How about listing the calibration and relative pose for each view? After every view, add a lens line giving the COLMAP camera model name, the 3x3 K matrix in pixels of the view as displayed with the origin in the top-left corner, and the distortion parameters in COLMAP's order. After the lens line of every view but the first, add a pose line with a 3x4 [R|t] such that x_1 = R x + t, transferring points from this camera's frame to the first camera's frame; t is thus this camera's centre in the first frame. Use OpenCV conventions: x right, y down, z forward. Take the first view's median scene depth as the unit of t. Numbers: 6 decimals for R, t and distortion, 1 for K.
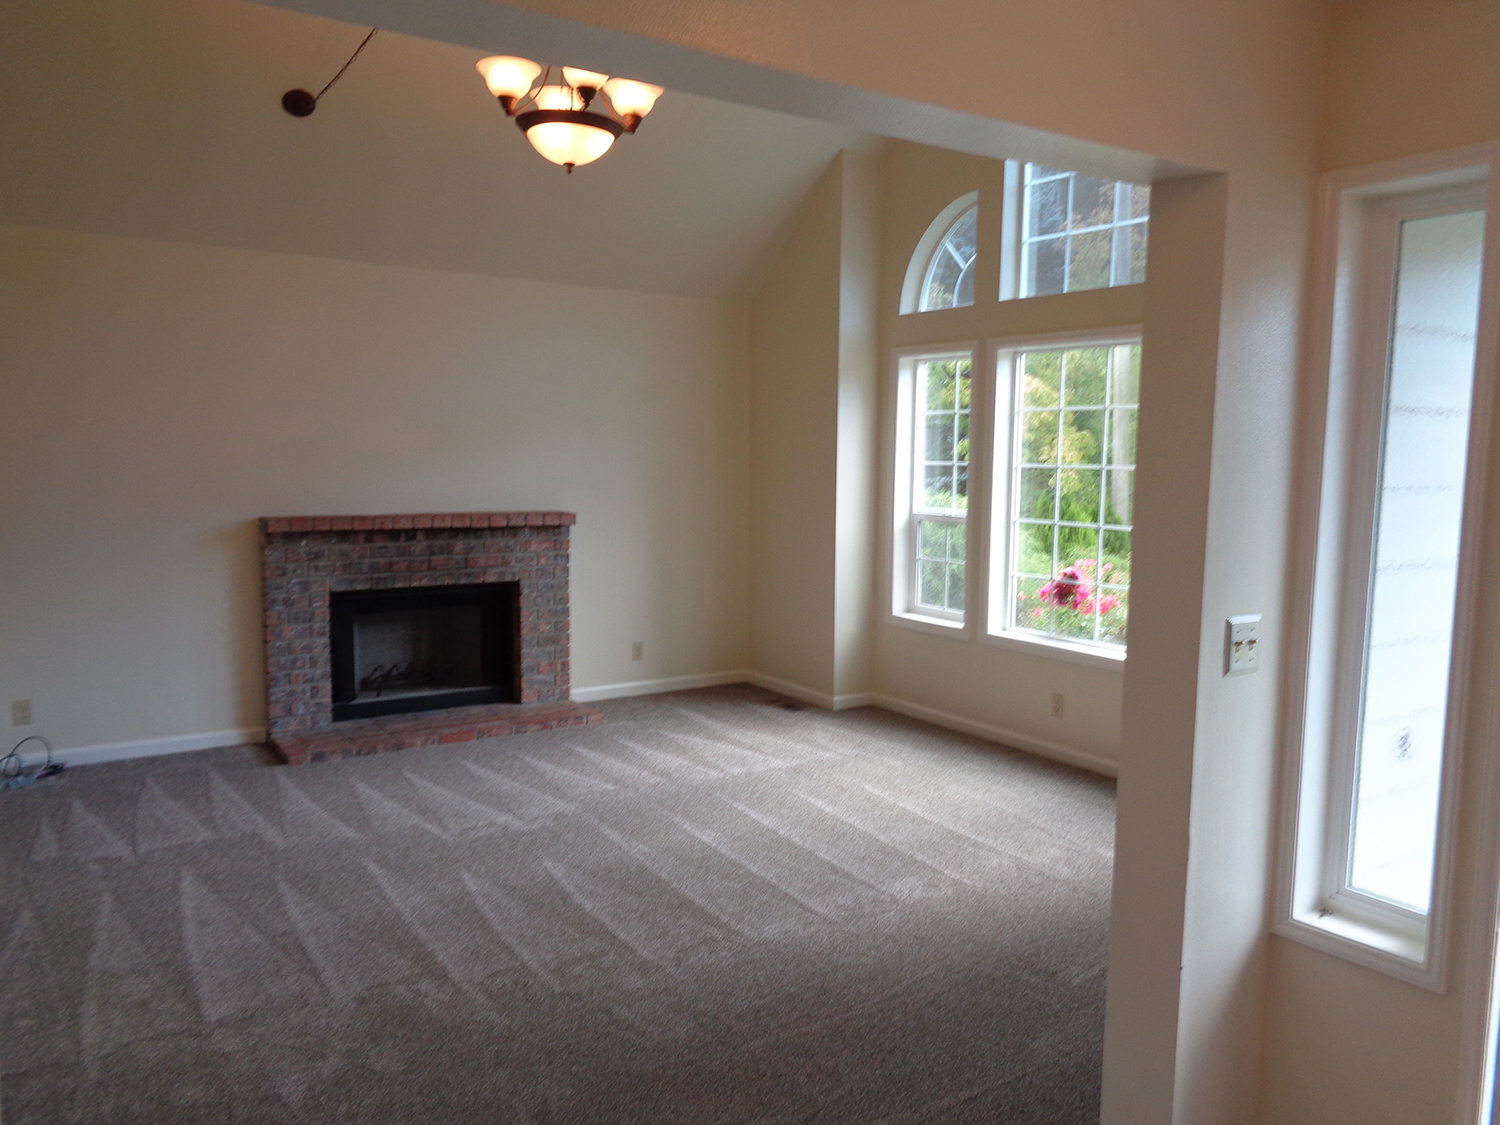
lens RADIAL K [[1105.2, 0, 751.1], [0, 1105.2, 559.8], [0, 0, 1]] dist [-0.002070, 0.001169]
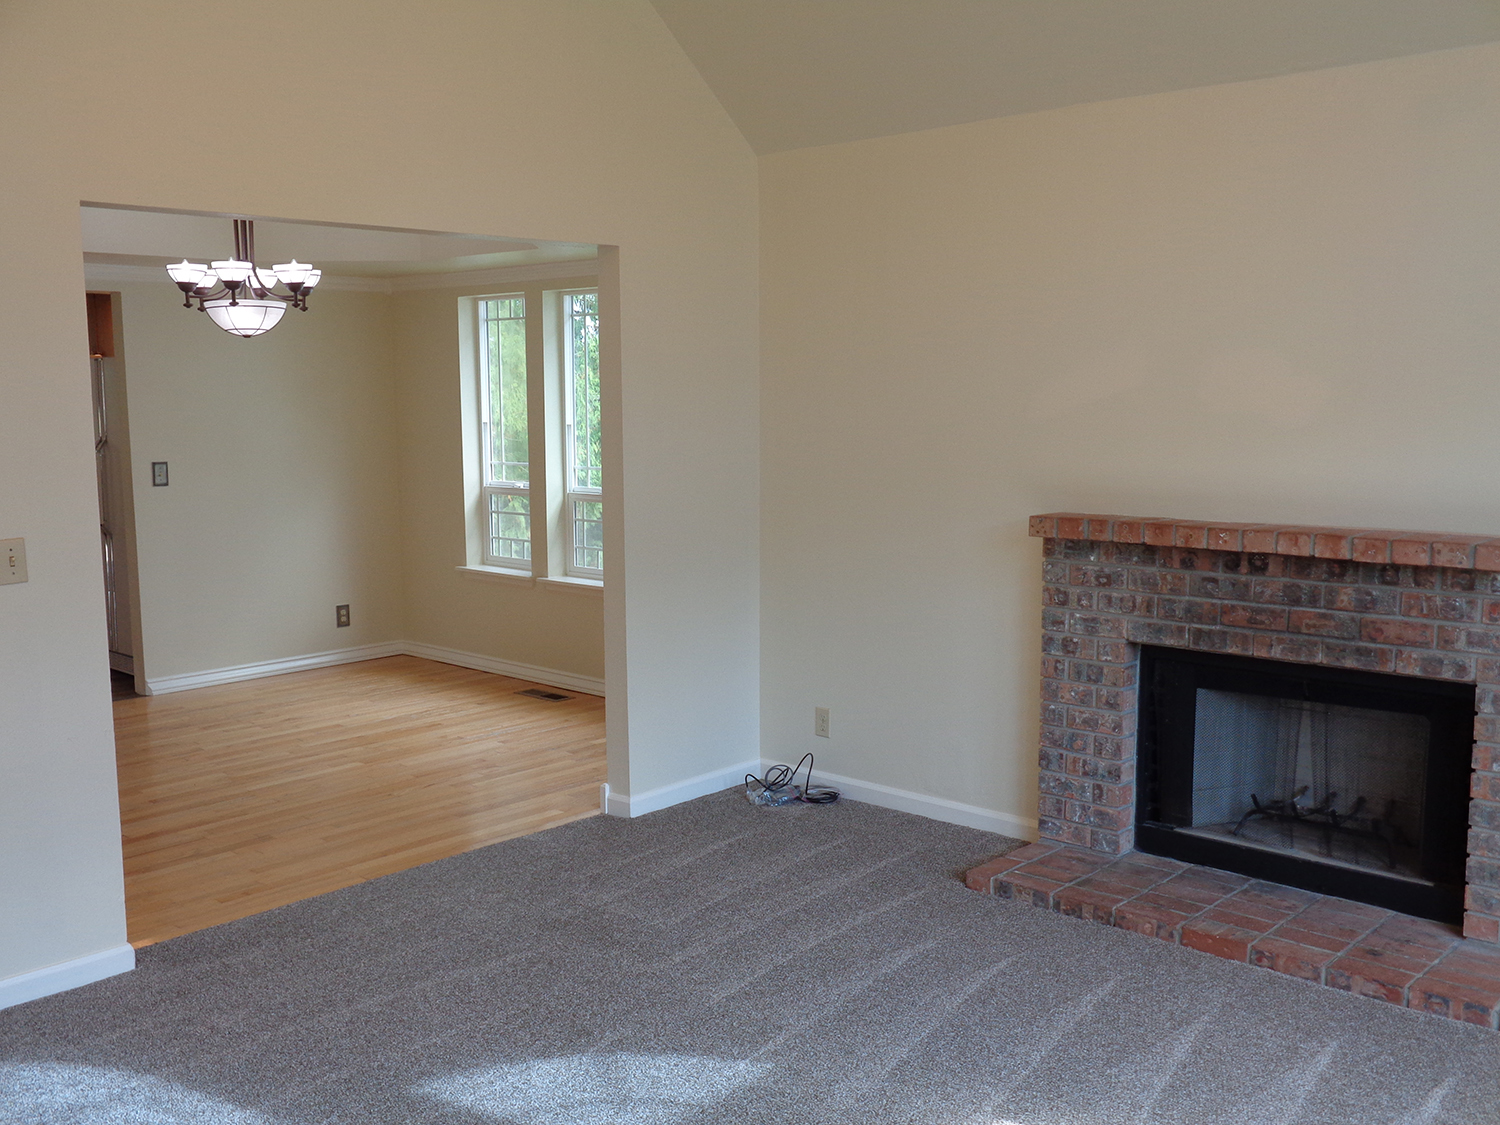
lens RADIAL K [[1408.7, 0, 749.9], [0, 1408.7, 567.4], [0, 0, 1]] dist [-0.028343, 0.000000]
pose [[0.221674, 0.102537, -0.969715, 0.323169], [-0.085674, 0.992658, 0.085378, -0.059692], [0.971350, 0.064153, 0.228831, 0.603568]]
